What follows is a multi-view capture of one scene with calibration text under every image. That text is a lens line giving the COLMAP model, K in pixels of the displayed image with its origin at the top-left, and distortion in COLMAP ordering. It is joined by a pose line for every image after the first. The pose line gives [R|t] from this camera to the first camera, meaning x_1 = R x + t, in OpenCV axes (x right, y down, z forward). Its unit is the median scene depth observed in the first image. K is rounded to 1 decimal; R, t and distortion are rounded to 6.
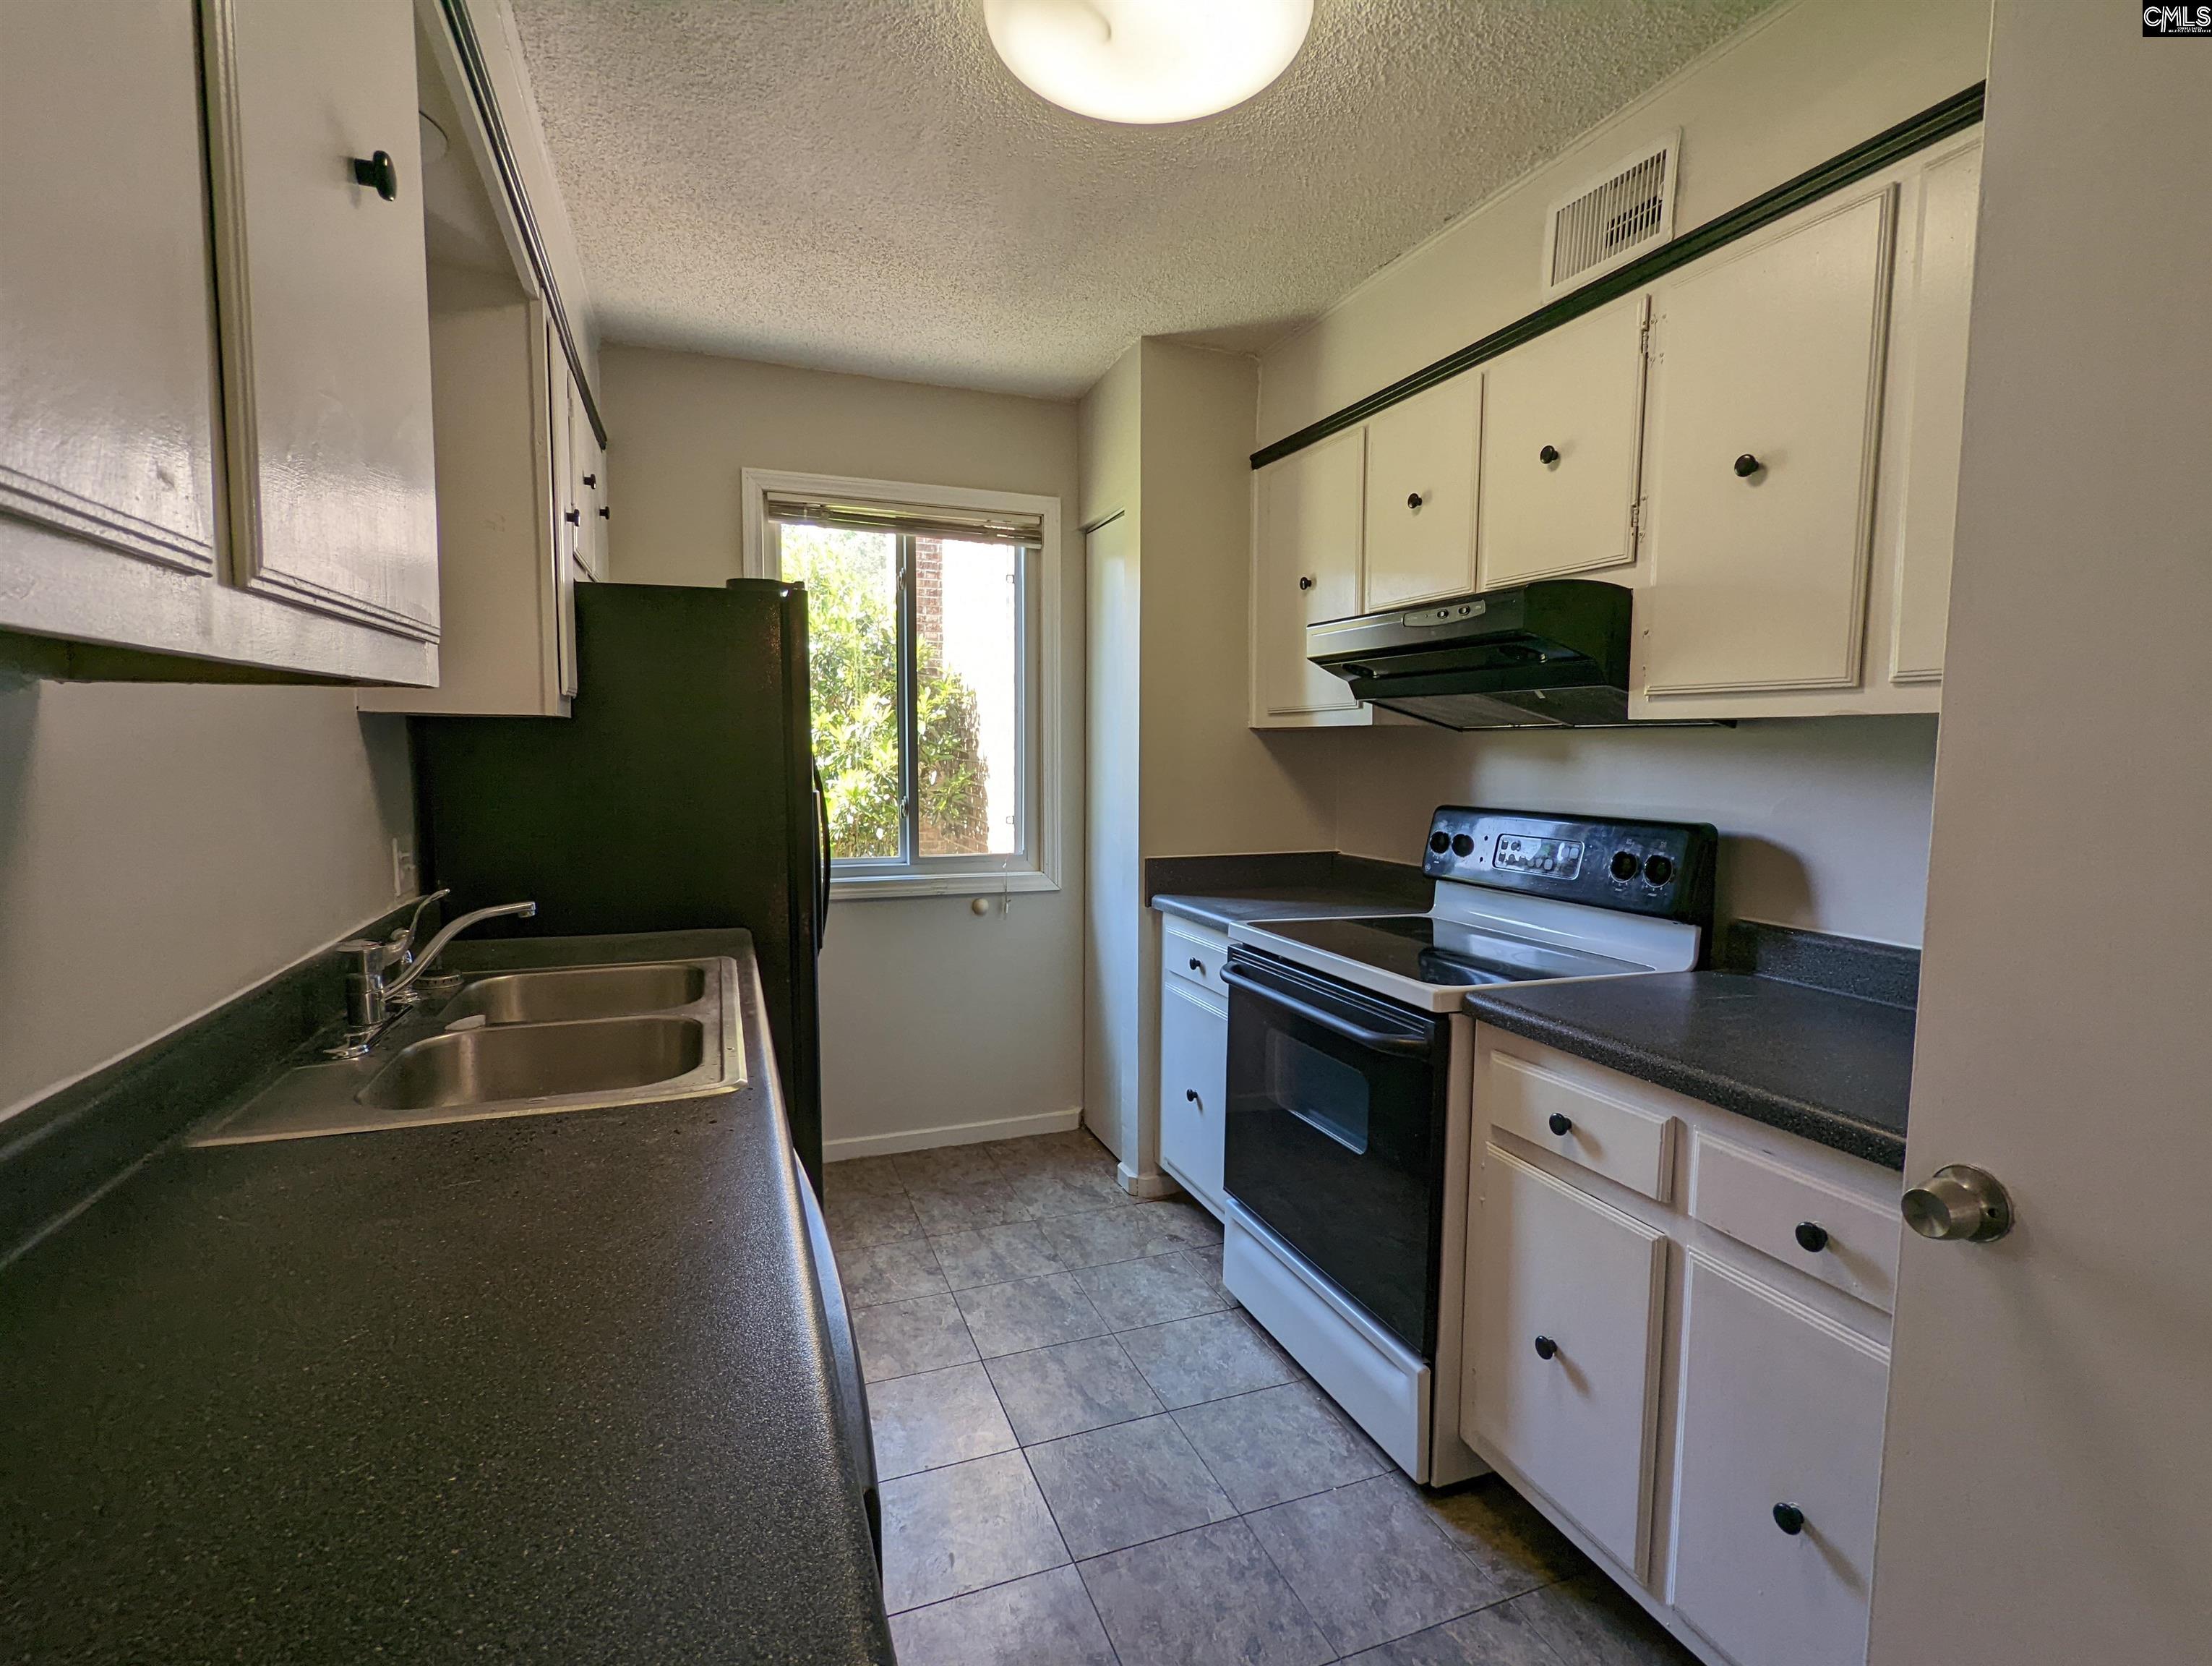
lens RADIAL K [[1045.4, 0, 1102.2], [0, 1045.4, 826.2], [0, 0, 1]] dist [-0.004709, -0.001277]
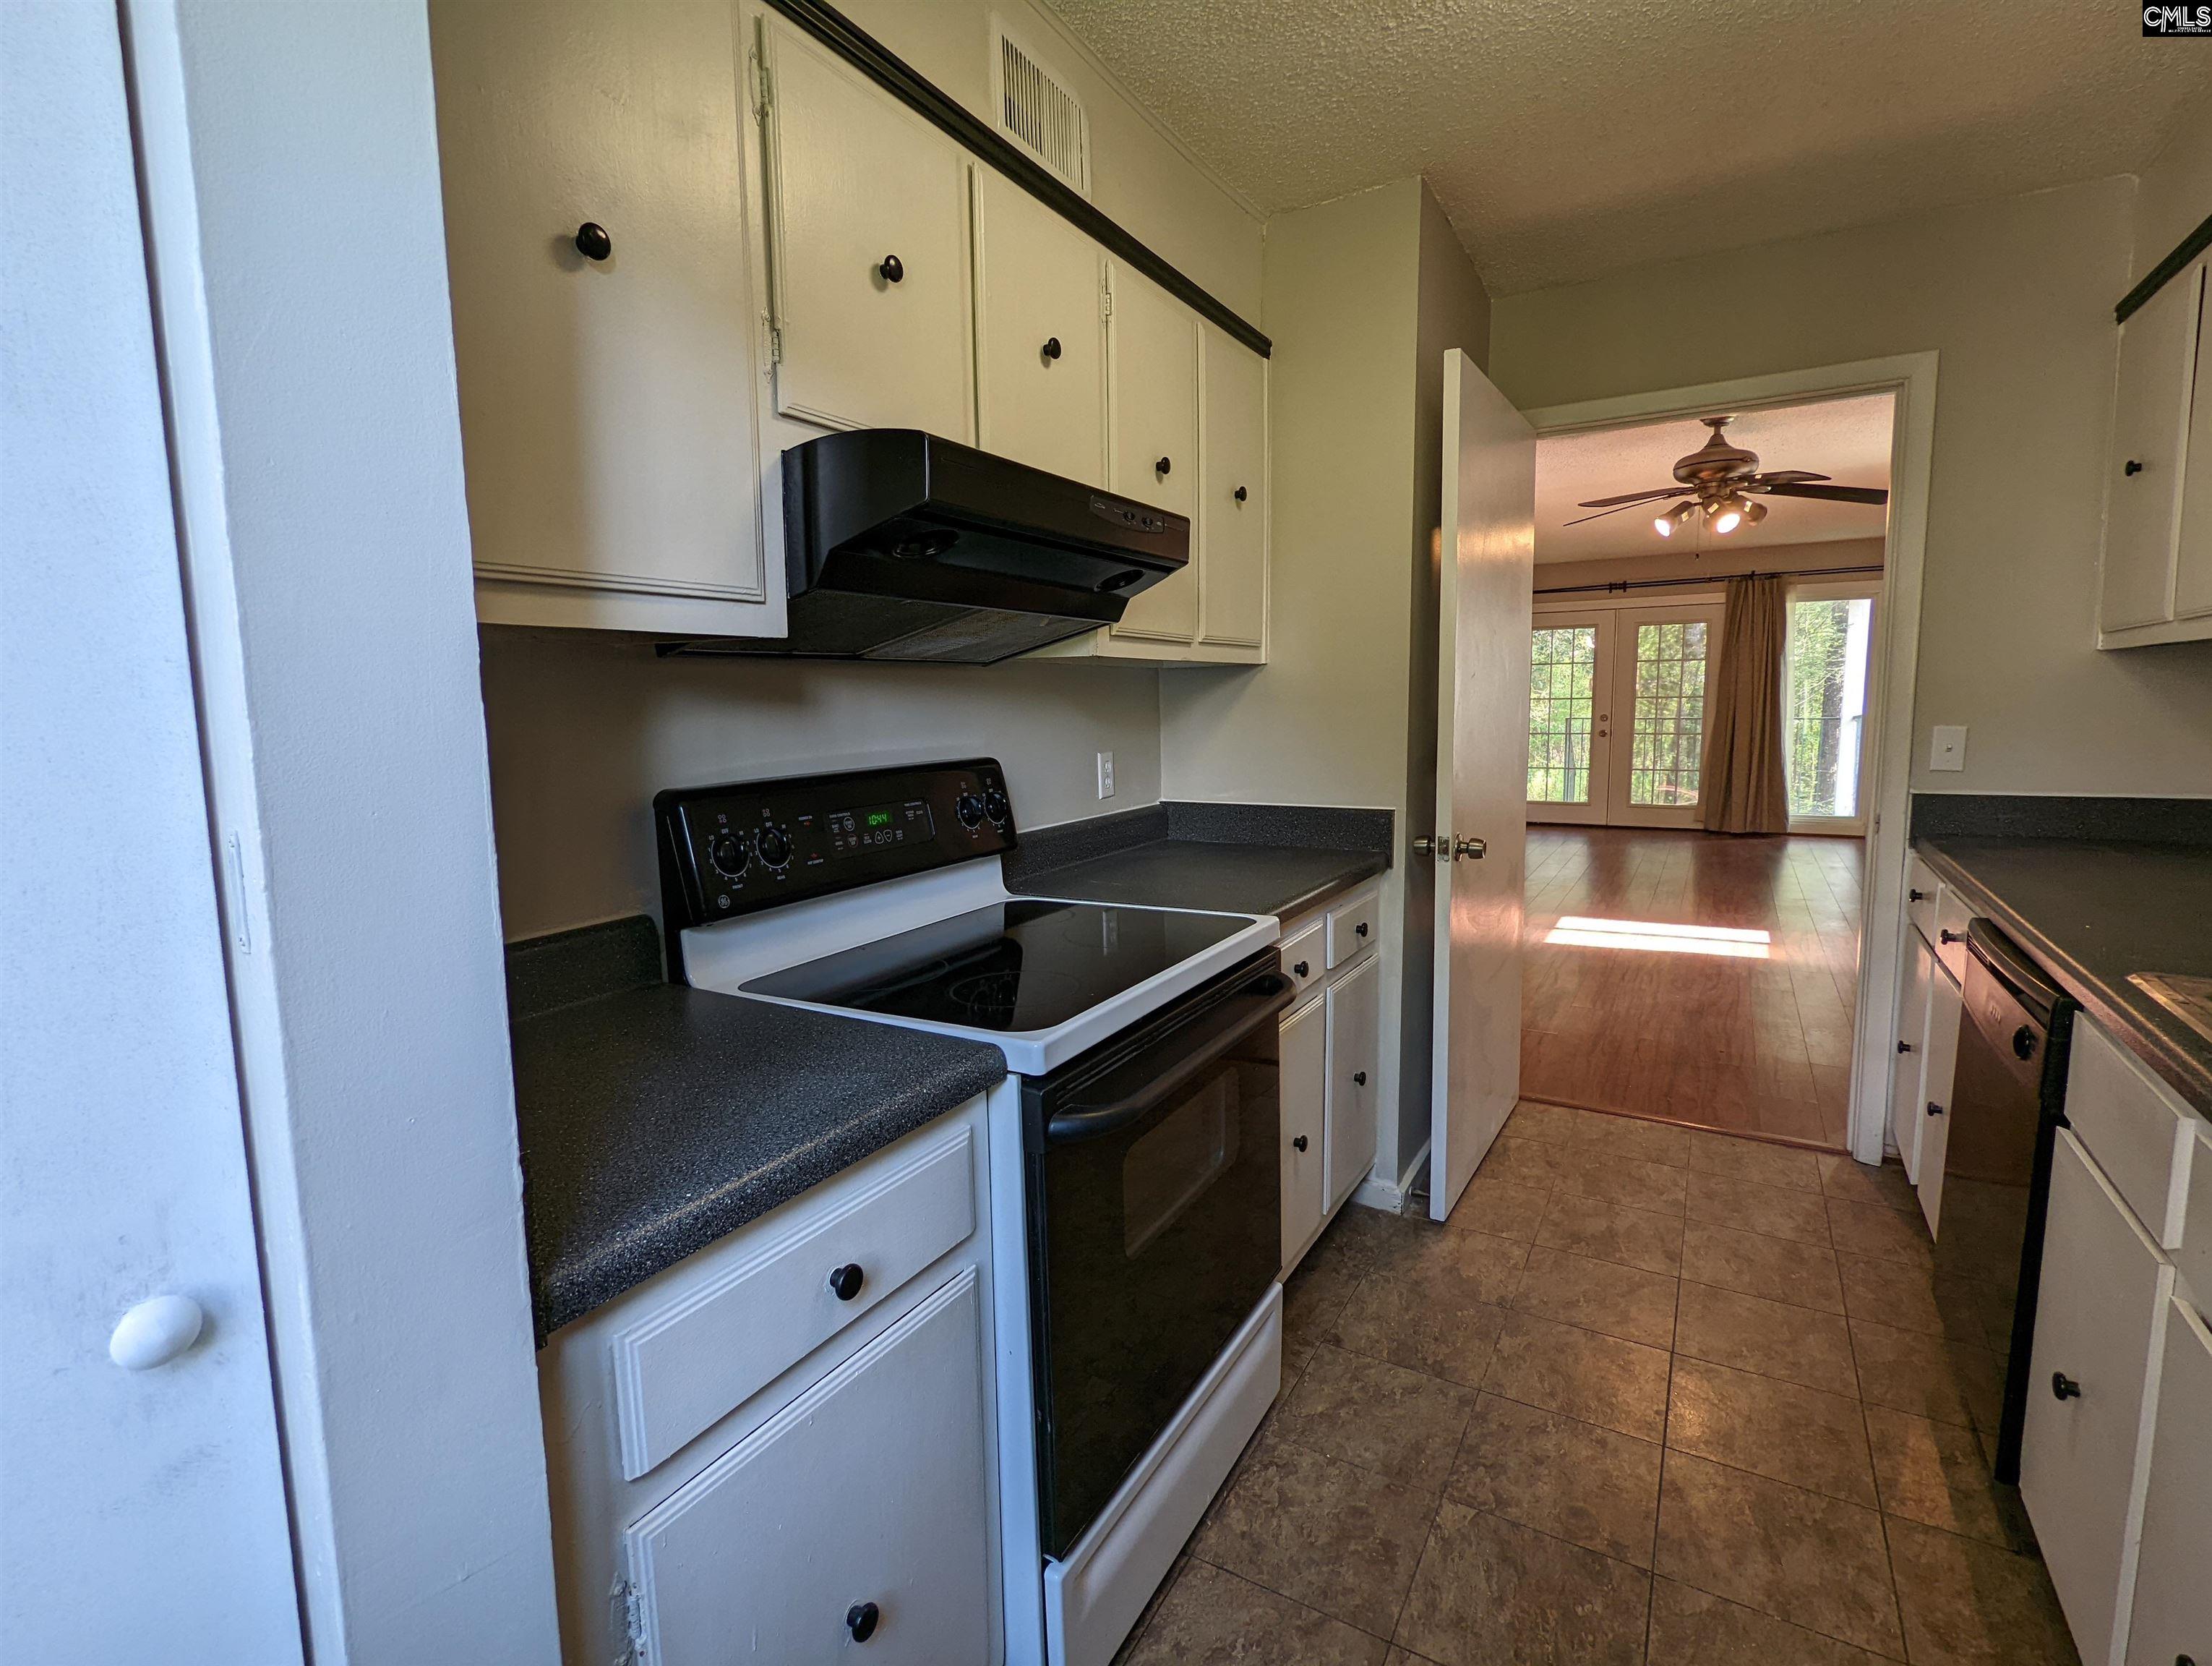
lens RADIAL K [[1045.4, 0, 1096.7], [0, 1045.4, 834.5], [0, 0, 1]] dist [-0.004709, -0.001277]
pose [[-0.621385, -0.090632, 0.778246, -0.324174], [0.078983, 0.980981, 0.177306, -0.105735], [-0.779514, 0.171644, -0.602409, 1.578605]]
